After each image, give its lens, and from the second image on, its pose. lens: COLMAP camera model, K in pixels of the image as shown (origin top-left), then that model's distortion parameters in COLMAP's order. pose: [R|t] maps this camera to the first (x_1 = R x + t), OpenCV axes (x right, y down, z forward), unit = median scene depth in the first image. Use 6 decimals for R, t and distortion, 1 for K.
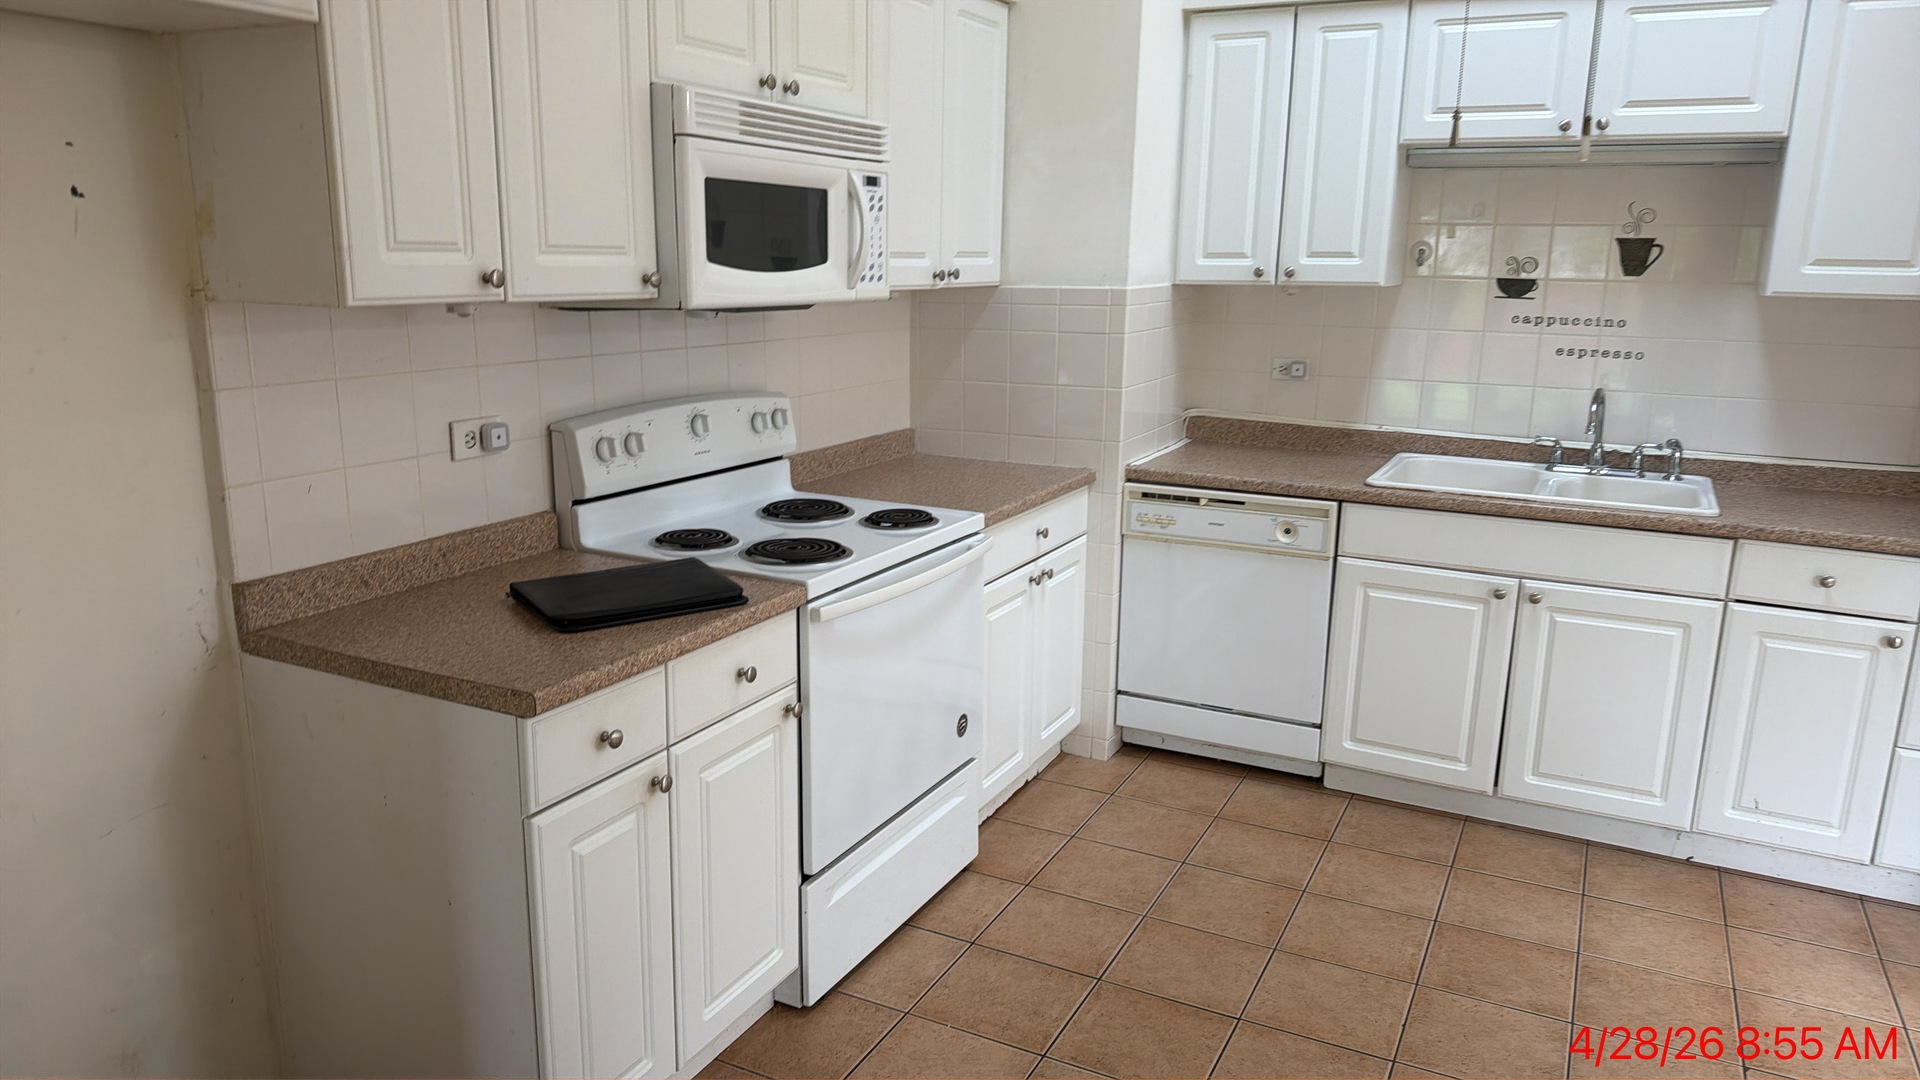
lens RADIAL K [[1288.2, 0, 939.2], [0, 1288.2, 566.5], [0, 0, 1]] dist [0.044607, -0.055609]
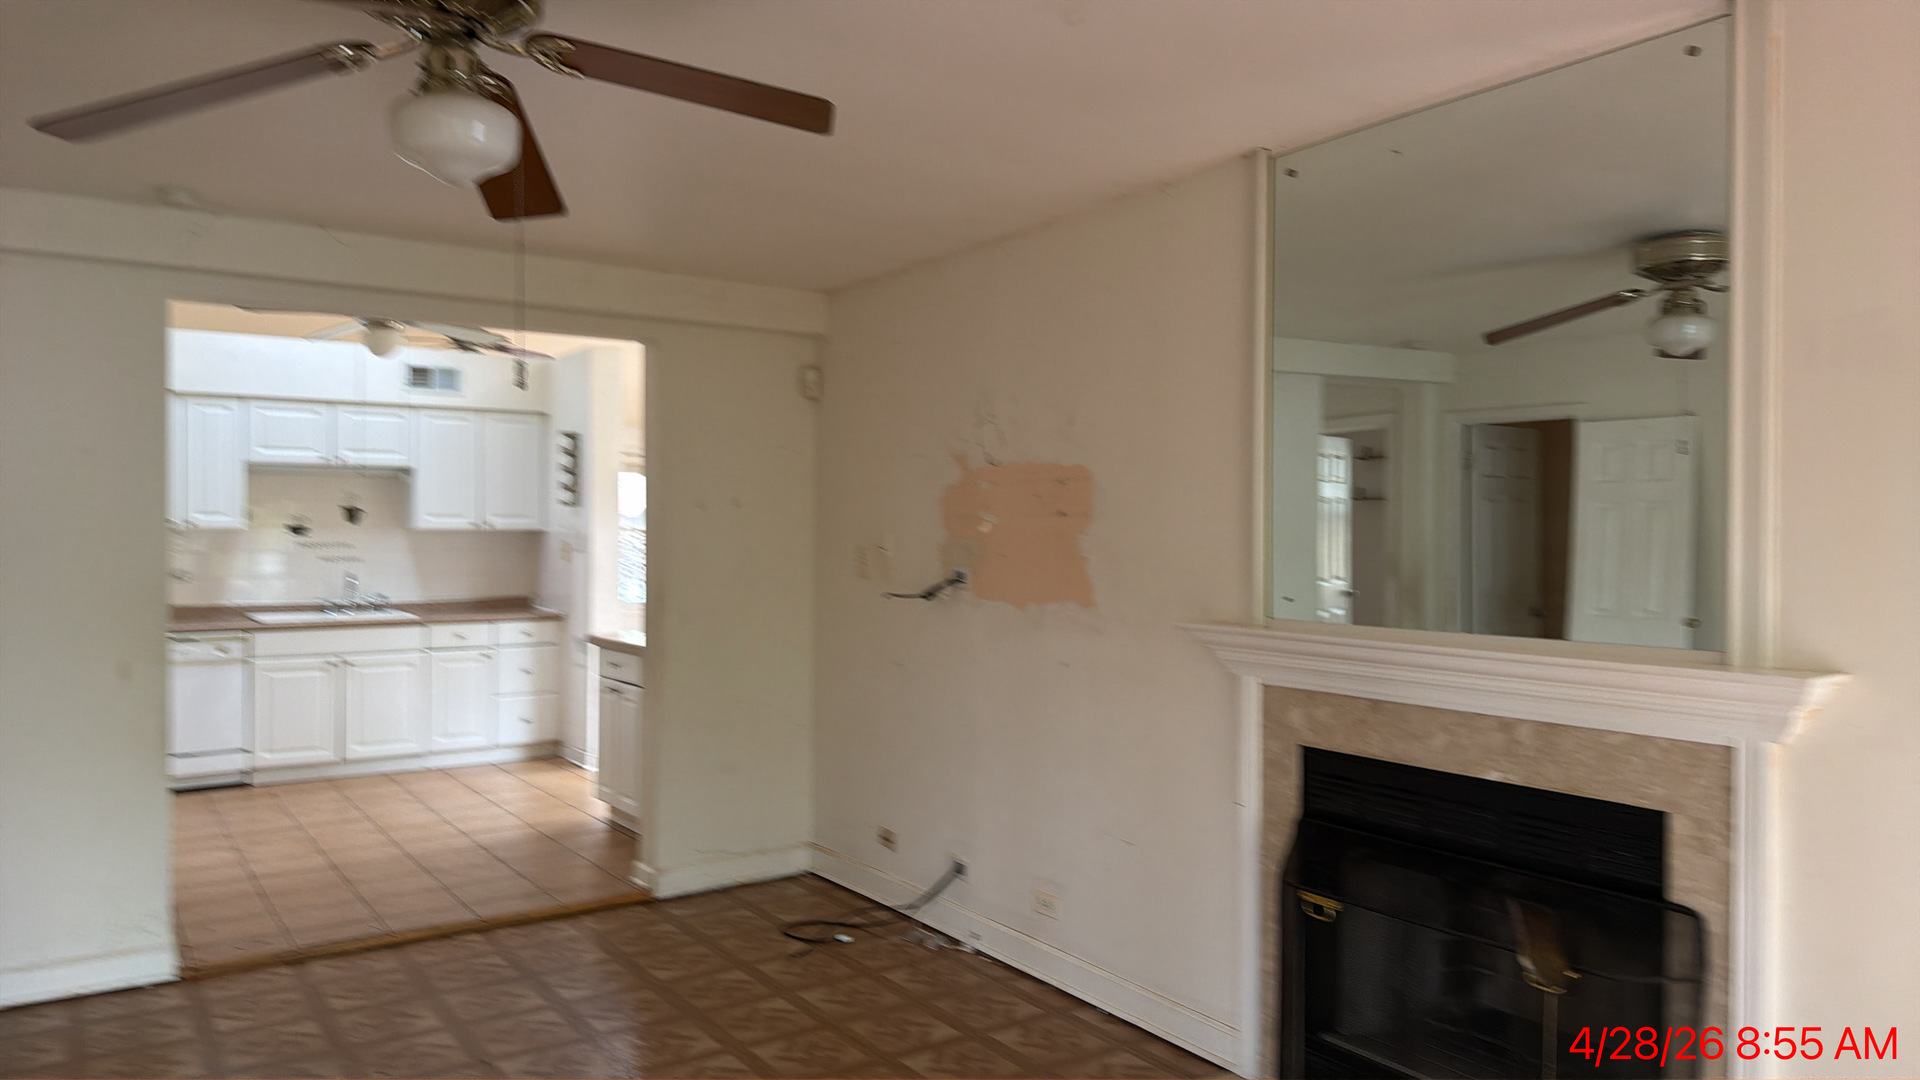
lens RADIAL K [[1288.2, 0, 976.6], [0, 1288.2, 556.6], [0, 0, 1]] dist [0.044607, -0.055609]
pose [[0.446999, -0.025242, 0.894178, -1.005712], [0.221602, 0.971568, -0.083352, 0.260607], [-0.866651, 0.235410, 0.439883, -0.915469]]
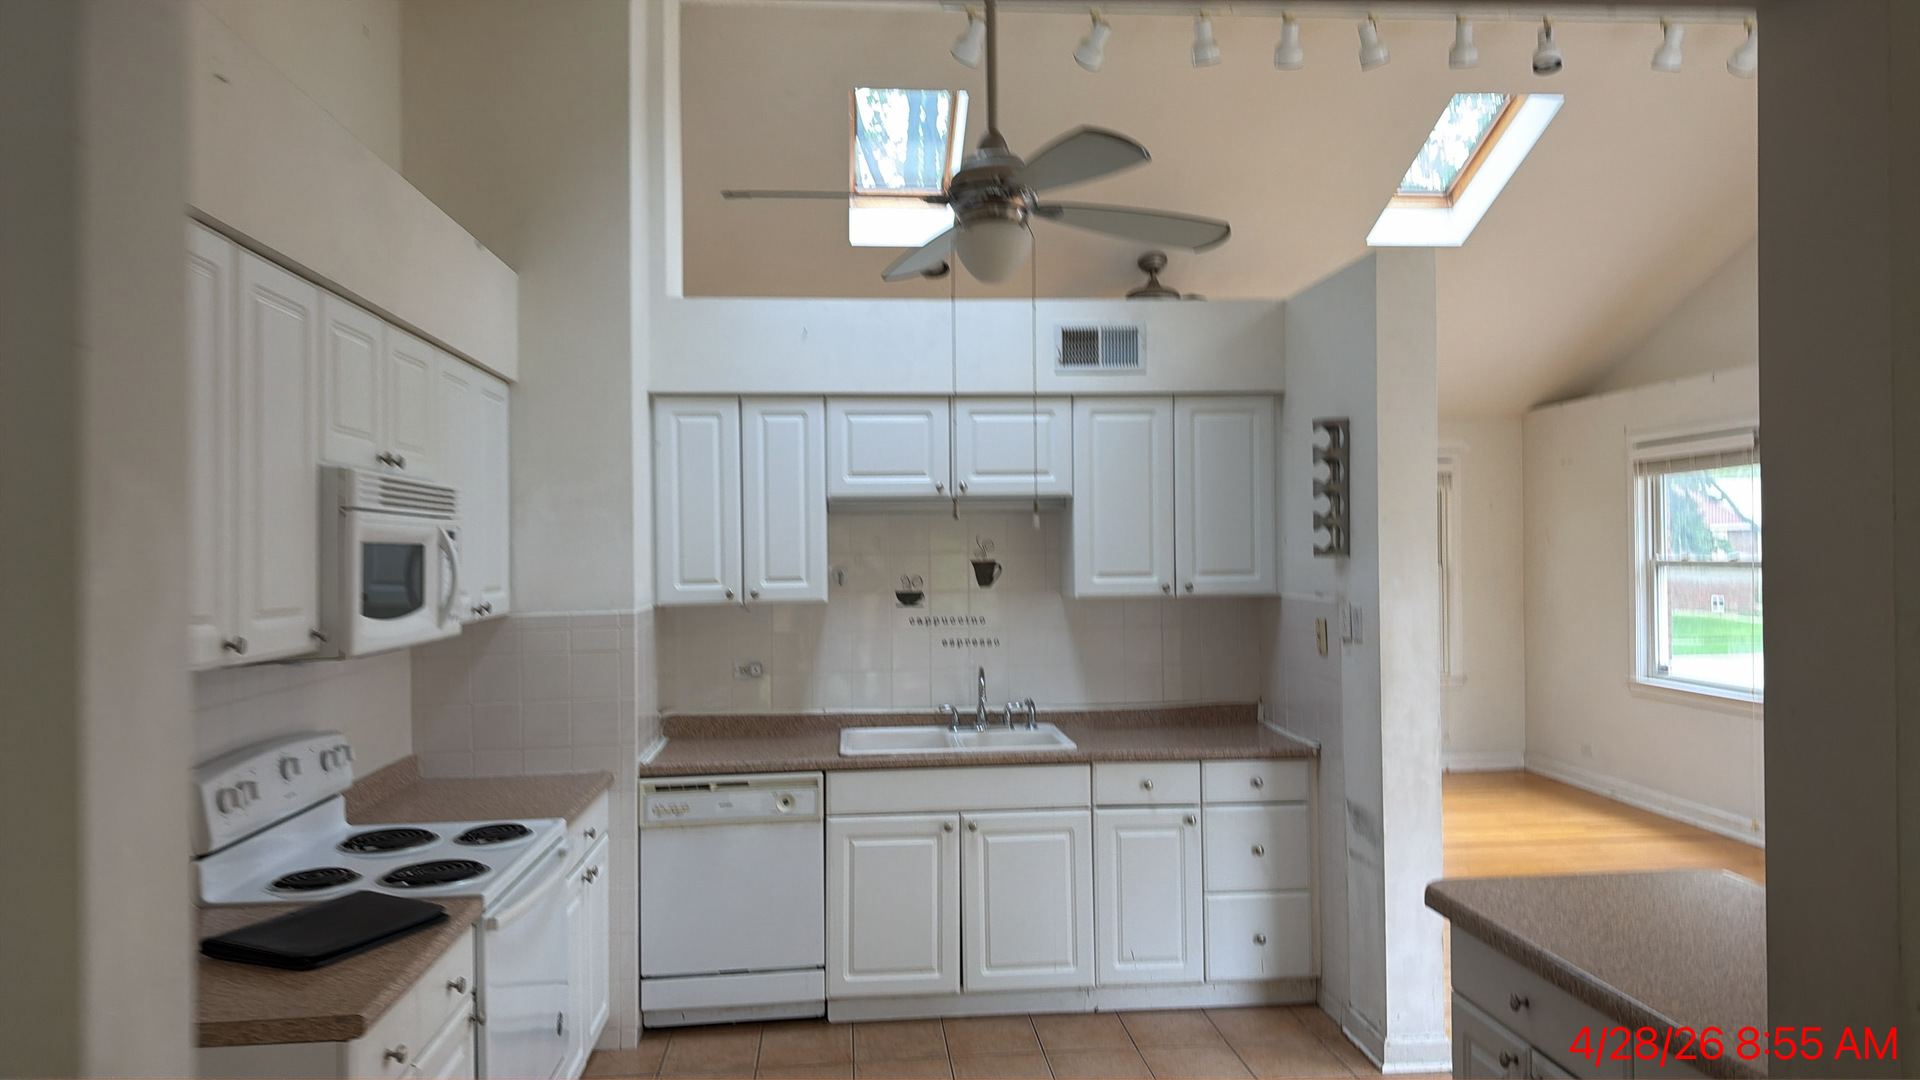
lens RADIAL K [[1288.2, 0, 961.5], [0, 1288.2, 522.1], [0, 0, 1]] dist [0.044607, -0.055609]
pose [[0.839332, -0.013978, 0.543439, -0.254505], [0.155527, 0.964058, -0.215412, 0.006283], [-0.520896, 0.265322, 0.811339, -0.143532]]
